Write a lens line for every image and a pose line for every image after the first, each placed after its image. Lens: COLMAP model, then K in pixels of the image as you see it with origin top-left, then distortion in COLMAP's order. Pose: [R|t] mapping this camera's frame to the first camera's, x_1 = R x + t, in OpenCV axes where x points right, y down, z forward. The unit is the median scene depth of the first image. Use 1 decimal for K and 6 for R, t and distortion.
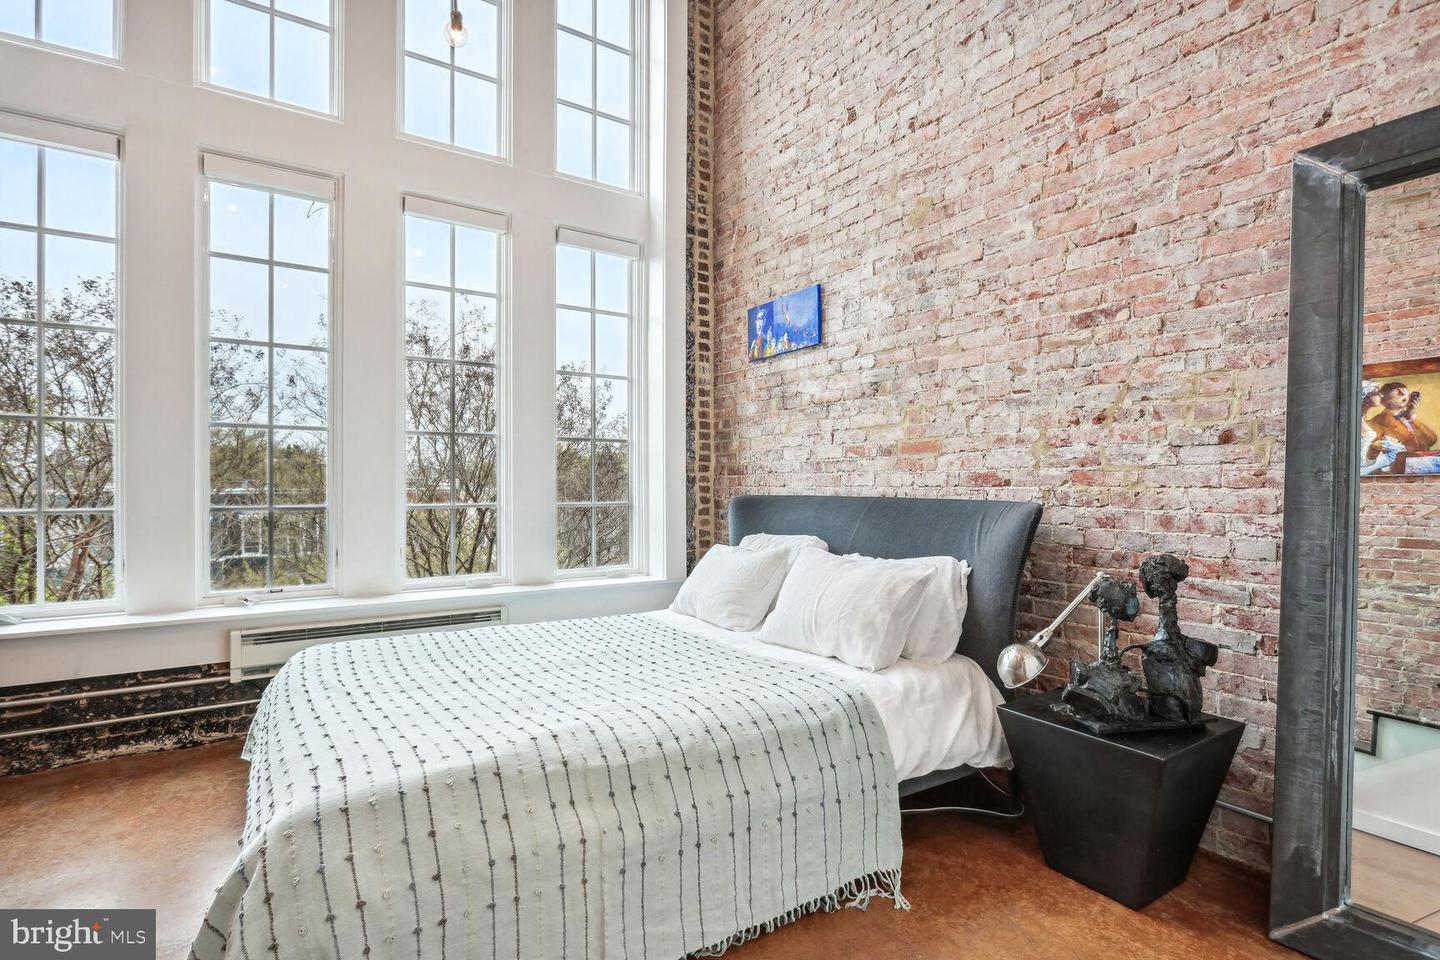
lens RADIAL K [[699.0, 0, 716.1], [0, 699.0, 487.6], [0, 0, 1]] dist [-0.016673, 0.006215]
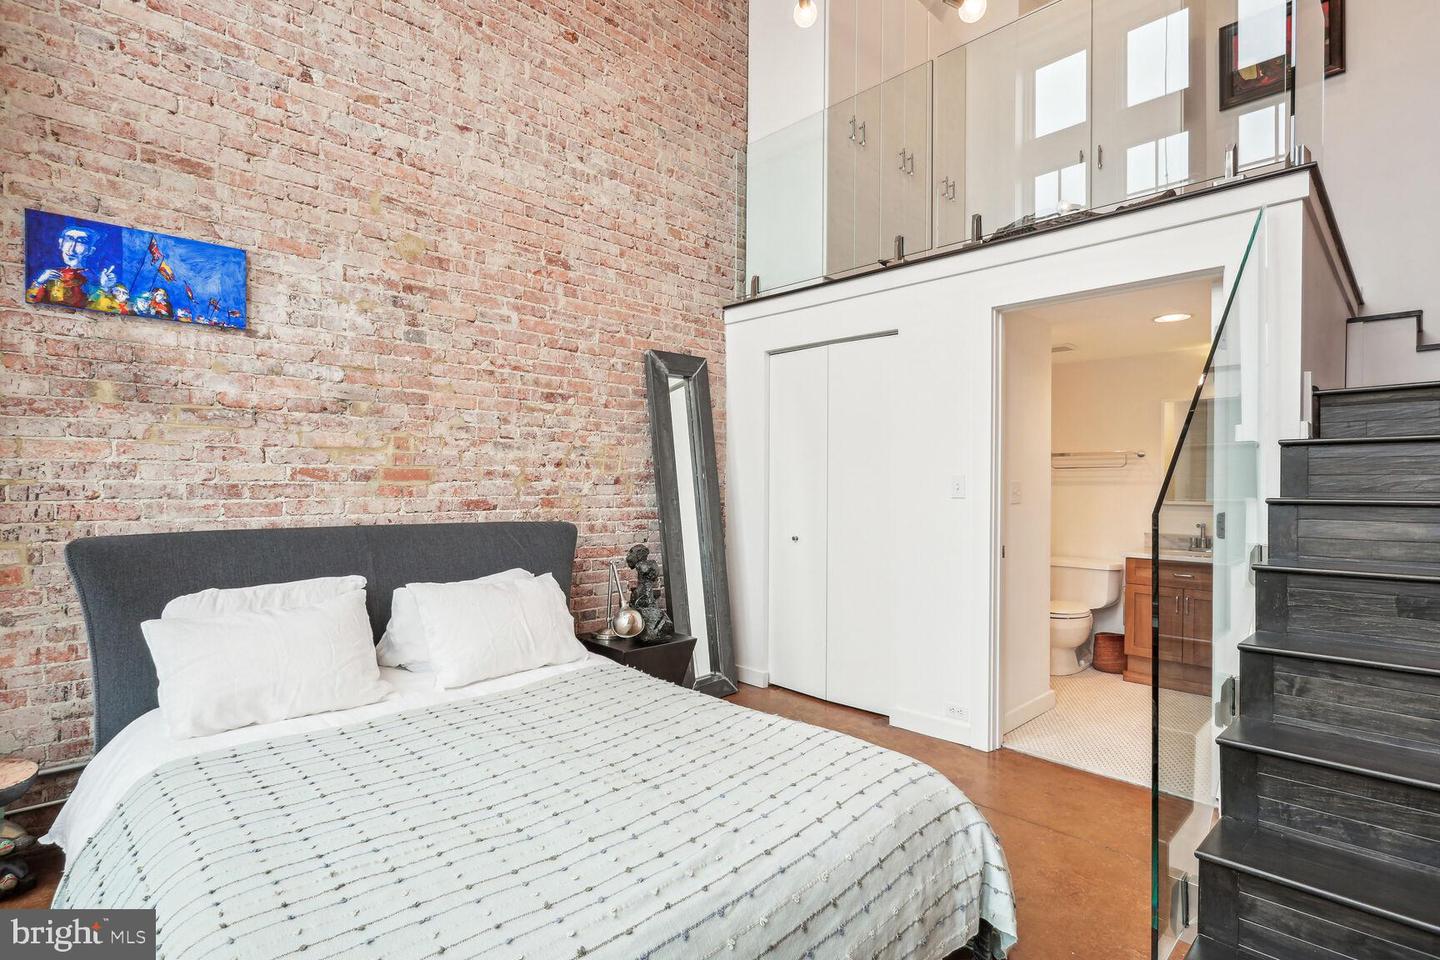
lens RADIAL K [[699.0, 0, 715.7], [0, 699.0, 485.0], [0, 0, 1]] dist [-0.016673, 0.006215]
pose [[-0.193996, -0.004104, 0.980994, -0.823870], [-0.001479, 0.999991, 0.003891, -0.047863], [-0.981001, -0.000696, -0.194001, 0.767749]]
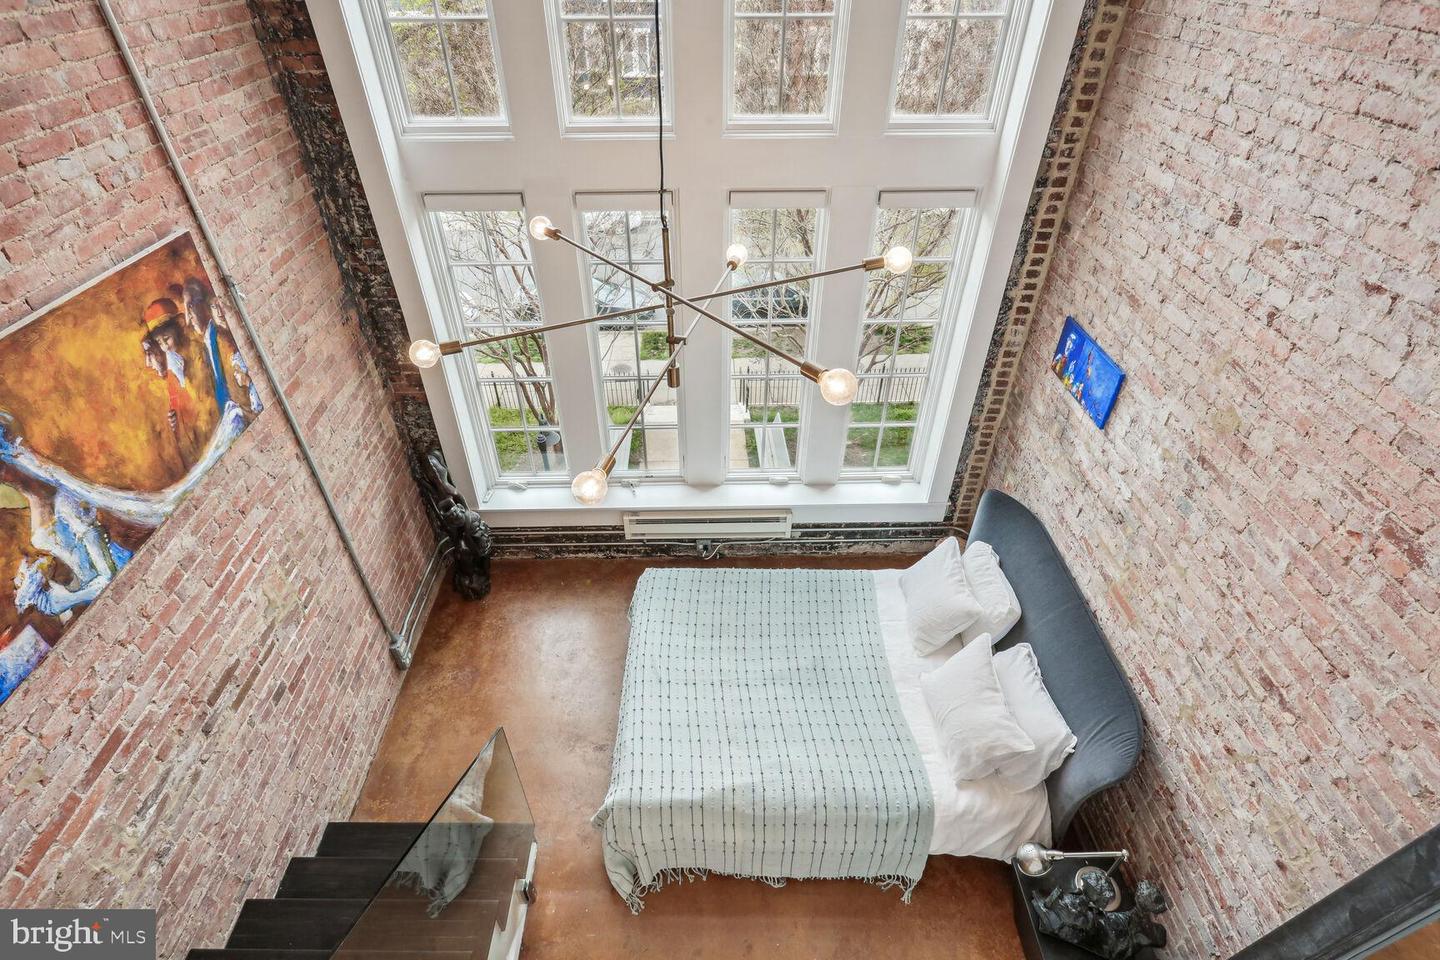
lens RADIAL K [[699.0, 0, 709.2], [0, 699.0, 486.9], [0, 0, 1]] dist [-0.016673, 0.006215]
pose [[0.843658, 0.336541, -0.418306, 0.143640], [0.001911, 0.777256, 0.629182, -0.886212], [0.536877, -0.531614, 0.655096, 0.056178]]
